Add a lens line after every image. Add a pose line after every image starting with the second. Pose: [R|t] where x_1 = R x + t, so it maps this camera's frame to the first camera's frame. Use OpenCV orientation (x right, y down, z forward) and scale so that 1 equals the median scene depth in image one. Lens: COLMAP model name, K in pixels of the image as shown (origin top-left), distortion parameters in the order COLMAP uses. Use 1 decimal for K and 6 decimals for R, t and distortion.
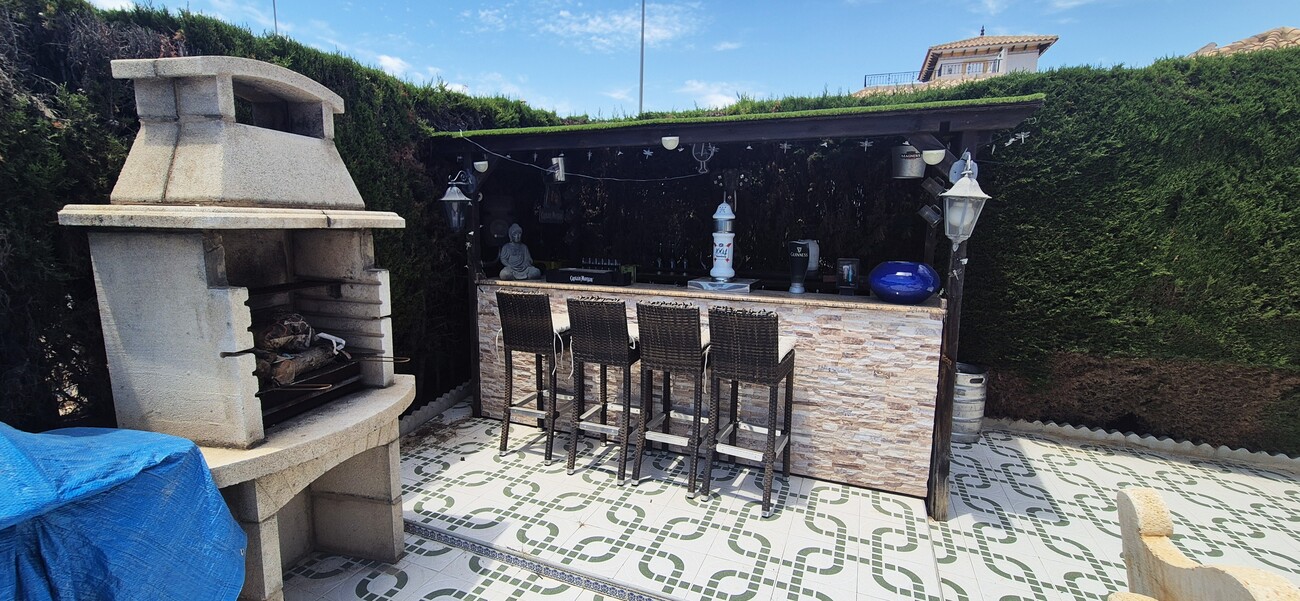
lens RADIAL K [[536.2, 0, 652.4], [0, 536.2, 304.7], [0, 0, 1]] dist [0.000590, -0.000041]
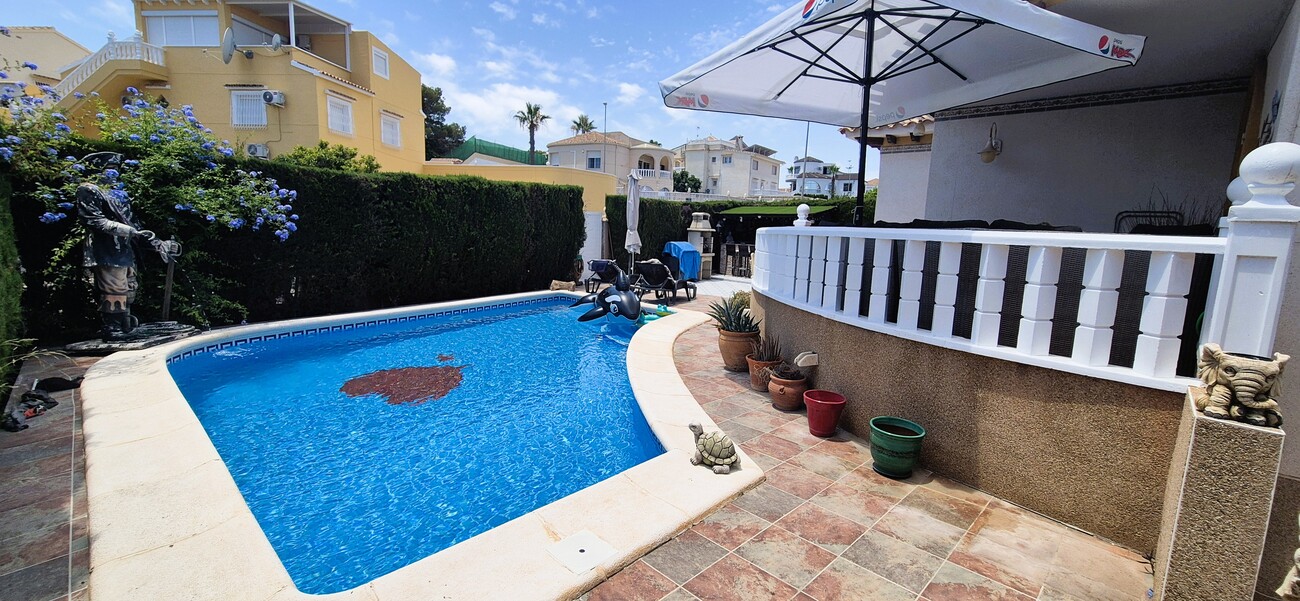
lens RADIAL K [[536.6, 0, 653.7], [0, 536.6, 307.3], [0, 0, 1]] dist [0.000399, 0.000506]
pose [[0.927890, 0.071570, -0.365919, 1.172590], [-0.077386, 0.997000, -0.001231, 0.749561], [0.364734, 0.029459, 0.930646, -4.737911]]
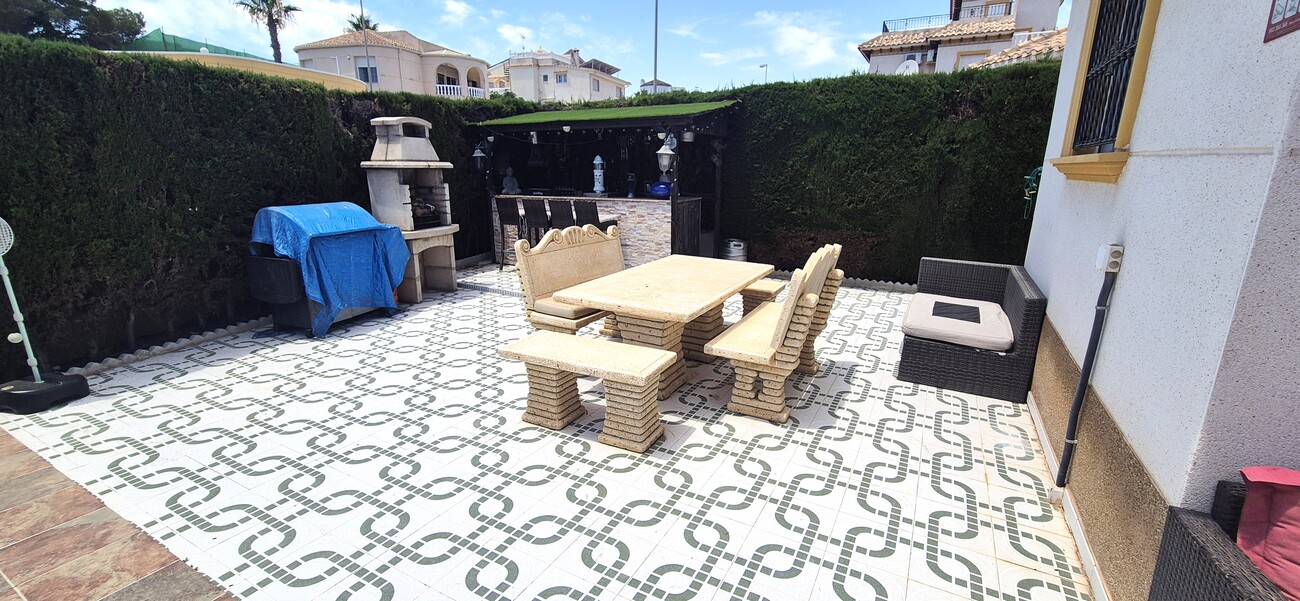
lens RADIAL K [[536.2, 0, 652.4], [0, 536.2, 304.7], [0, 0, 1]] dist [0.000590, -0.000041]
pose [[0.993241, 0.017520, -0.114743, 0.711281], [-0.006107, 0.995061, 0.099076, 0.222071], [0.115912, -0.097706, 0.988442, -1.347651]]
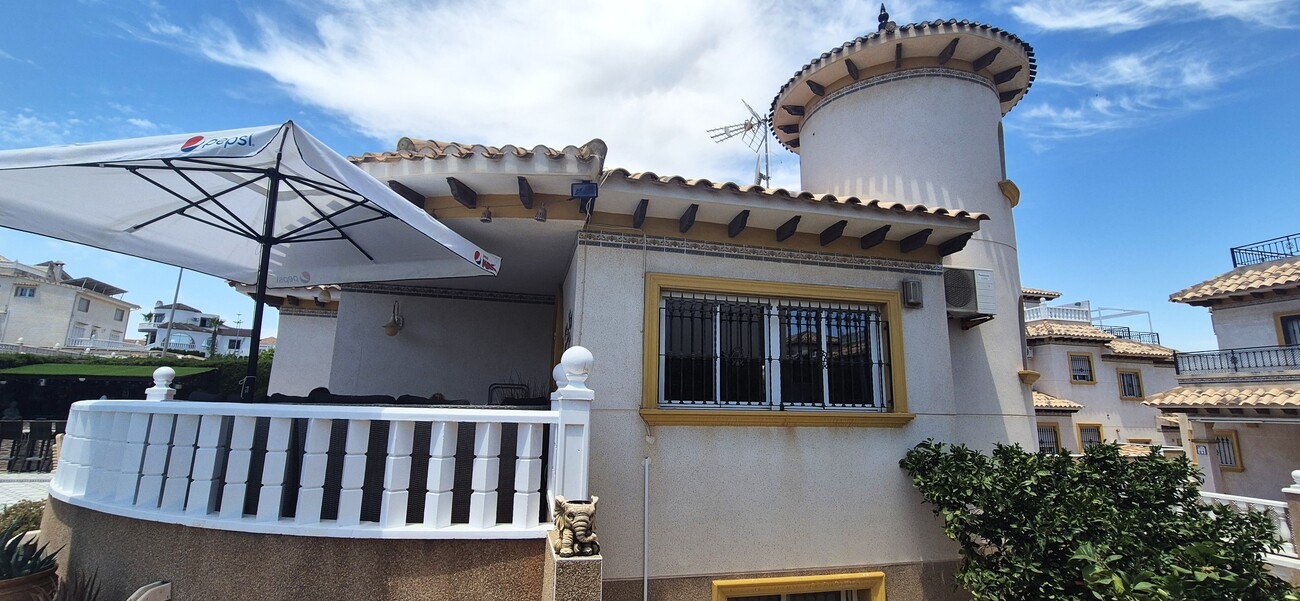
lens RADIAL K [[536.6, 0, 653.7], [0, 536.6, 307.3], [0, 0, 1]] dist [0.000399, 0.000506]
pose [[0.812688, 0.109098, 0.572395, 1.166532], [0.081063, 0.951597, -0.296466, 0.710788], [-0.577034, 0.287335, 0.764507, -4.694359]]
